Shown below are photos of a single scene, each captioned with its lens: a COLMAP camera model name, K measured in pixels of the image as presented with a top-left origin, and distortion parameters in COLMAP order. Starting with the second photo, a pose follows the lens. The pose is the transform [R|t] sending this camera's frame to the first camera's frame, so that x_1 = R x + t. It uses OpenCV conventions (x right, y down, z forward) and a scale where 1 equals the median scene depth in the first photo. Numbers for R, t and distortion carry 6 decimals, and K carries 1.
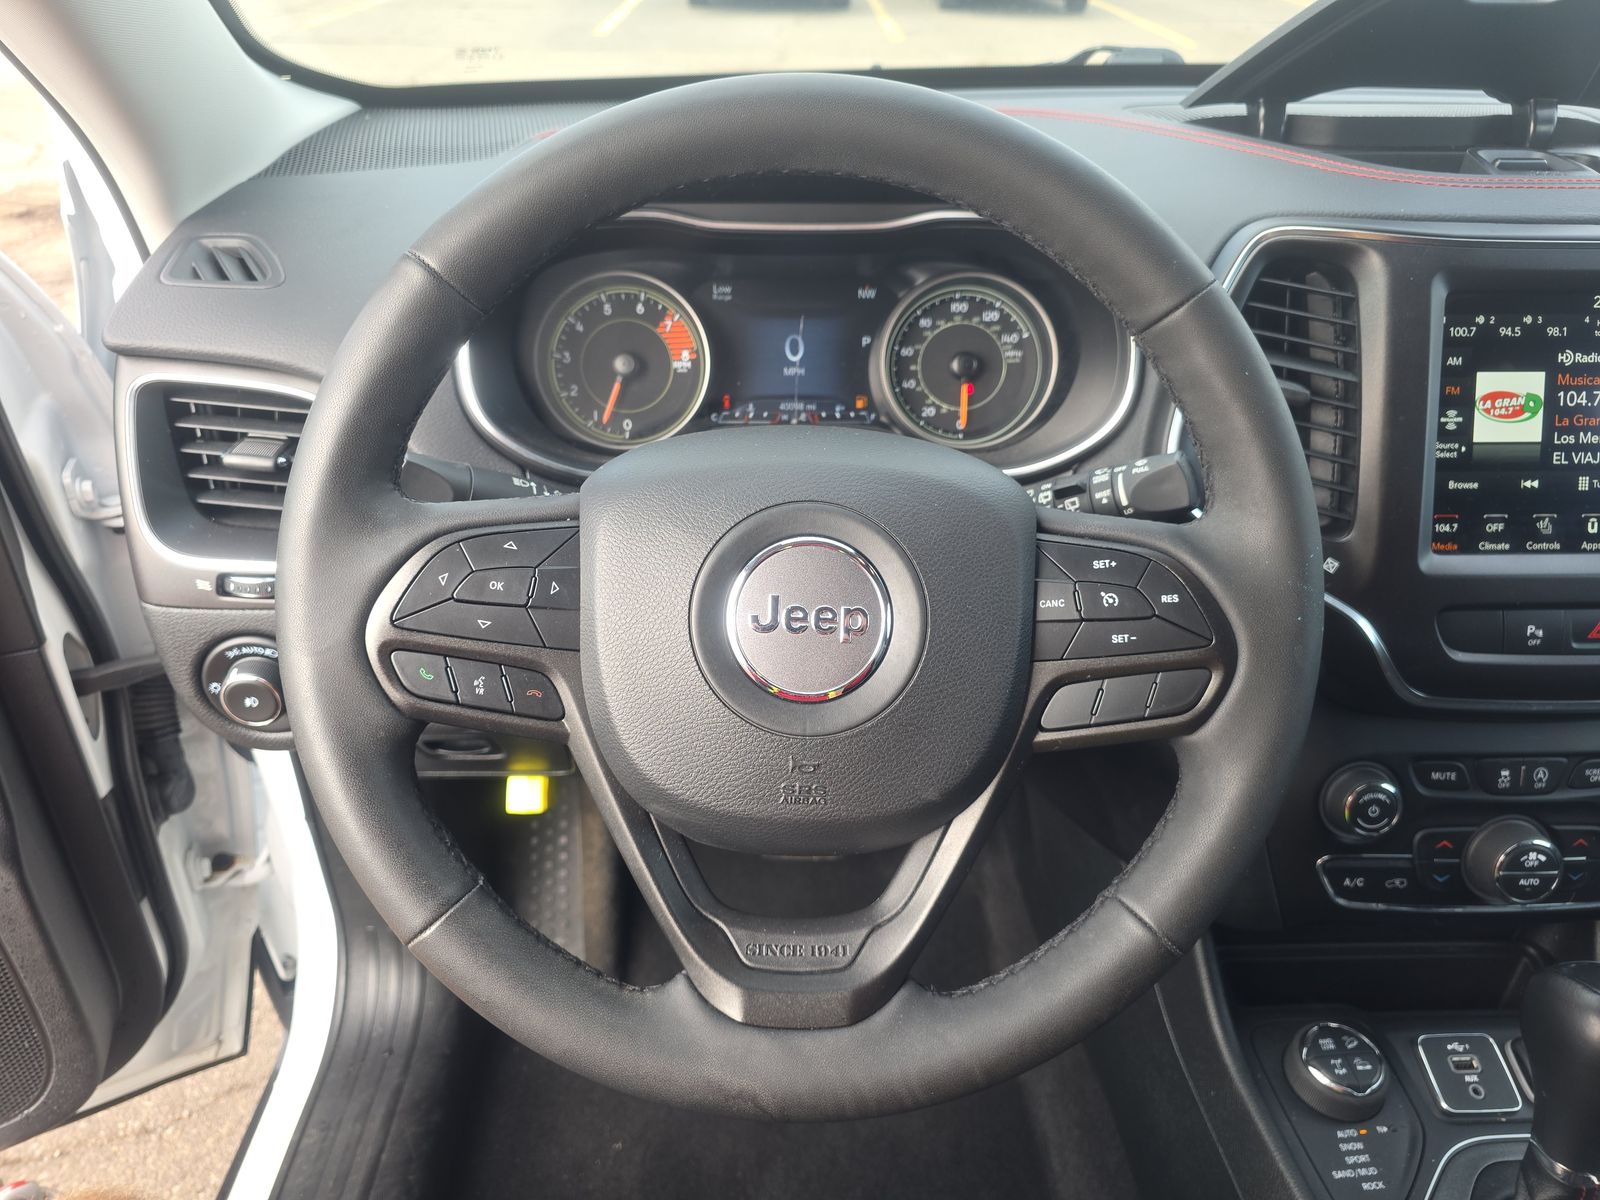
lens RADIAL K [[1083.1, 0, 798.1], [0, 1083.1, 618.1], [0, 0, 1]] dist [0.003198, 0.000707]
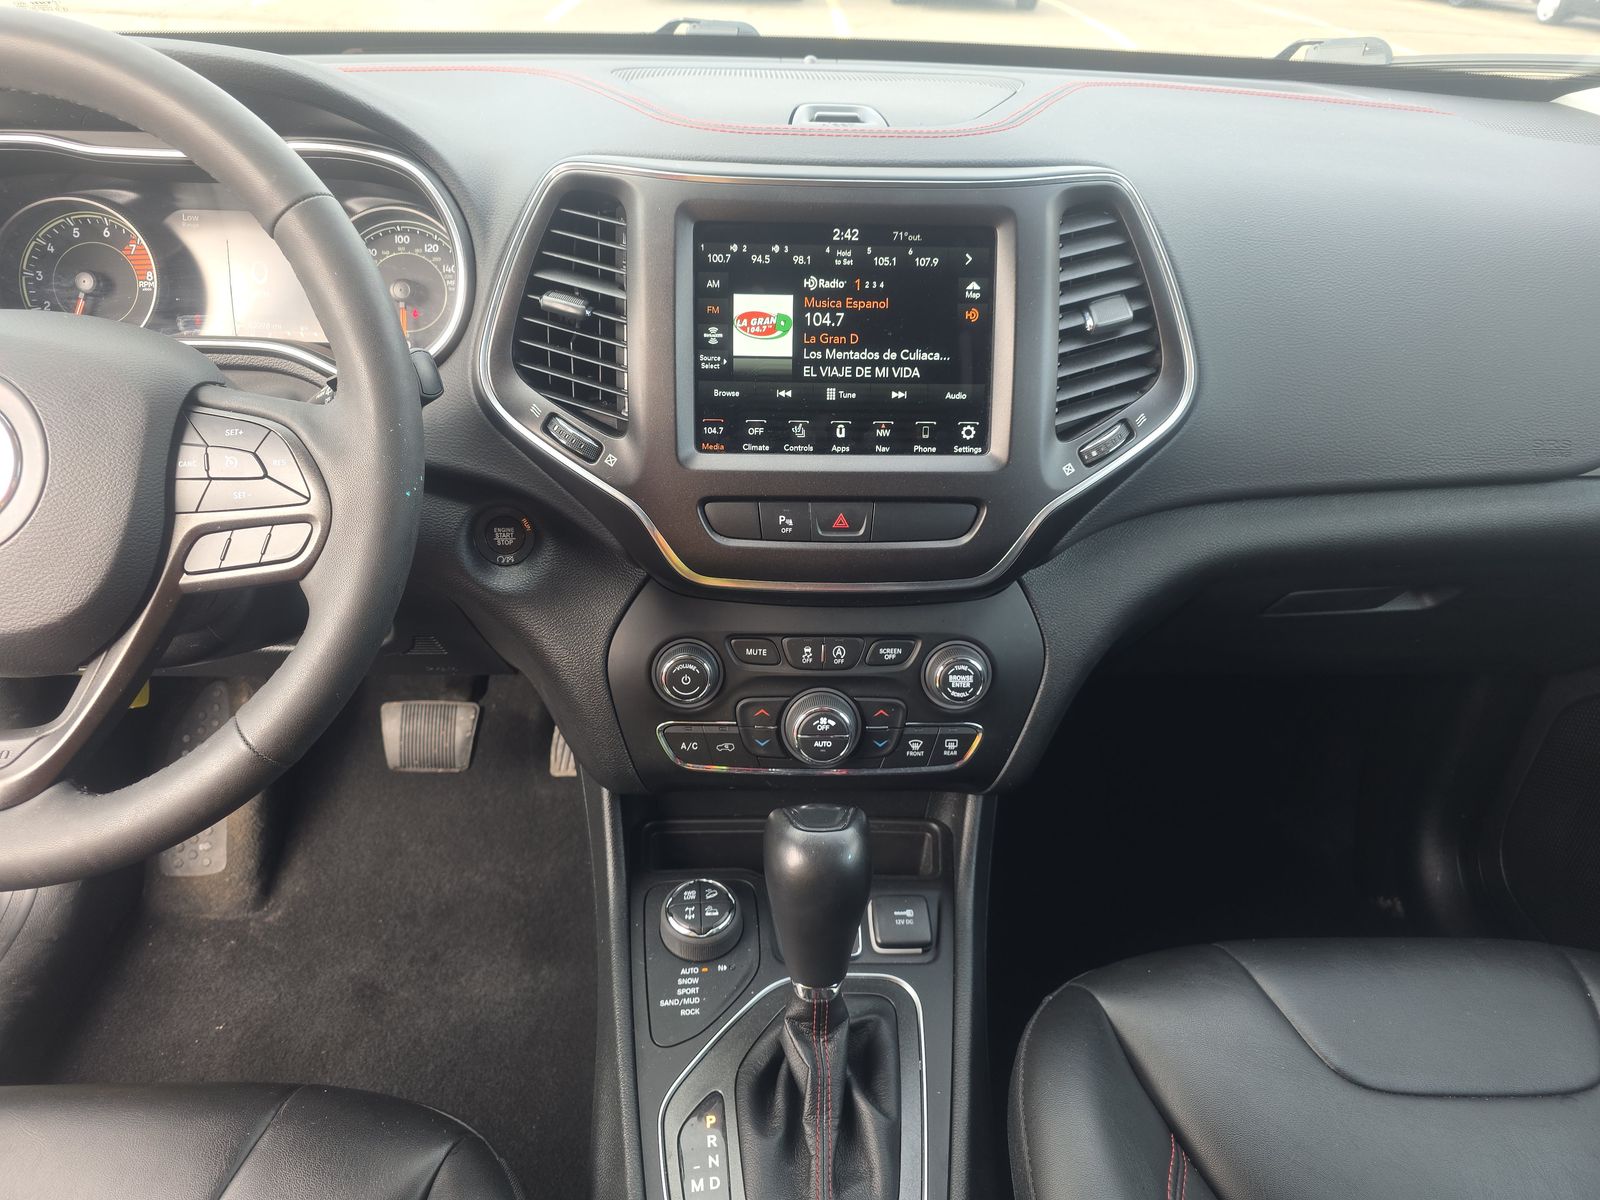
lens RADIAL K [[1032.2, 0, 800.0], [0, 1032.2, 600.0], [0, 0, 1]] dist [0.097577, -0.096101]
pose [[0.999709, 0.012413, 0.020666, 0.667823], [-0.012433, 0.999922, 0.000801, 0.095370], [-0.020654, -0.001057, 0.999786, -0.106669]]
